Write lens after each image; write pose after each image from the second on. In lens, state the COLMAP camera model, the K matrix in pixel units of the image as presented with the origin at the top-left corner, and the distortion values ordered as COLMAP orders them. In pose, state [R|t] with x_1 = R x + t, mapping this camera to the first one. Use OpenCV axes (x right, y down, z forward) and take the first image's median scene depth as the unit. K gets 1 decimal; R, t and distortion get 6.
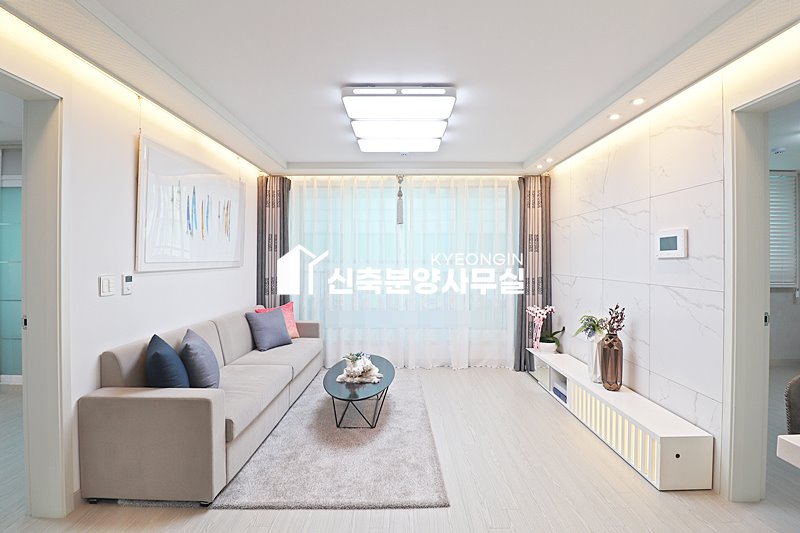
lens RADIAL K [[374.2, 0, 400.3], [0, 374.2, 259.7], [0, 0, 1]] dist [0.002291, -0.014251]
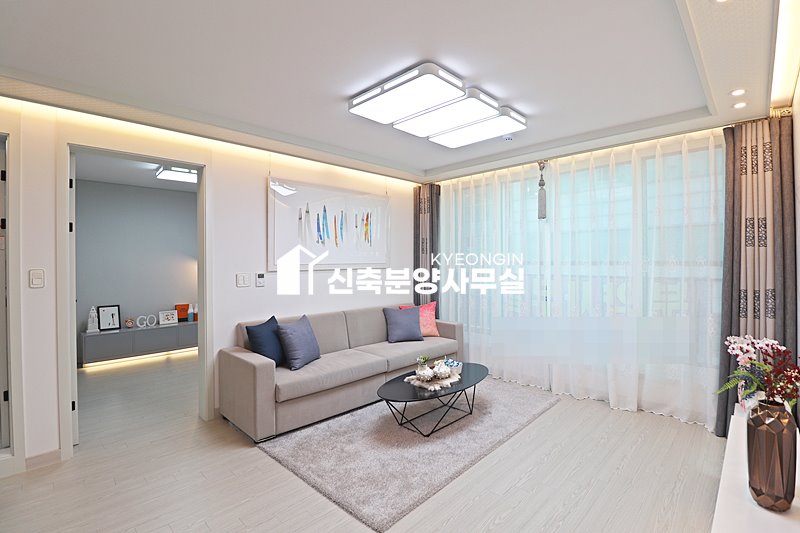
lens RADIAL K [[374.2, 0, 400.3], [0, 374.2, 259.7], [0, 0, 1]] dist [0.002291, -0.014251]
pose [[0.714177, -0.008749, -0.699911, 0.467398], [0.007087, 0.999961, -0.005269, -0.000688], [0.699929, -0.001198, 0.714211, 0.223691]]
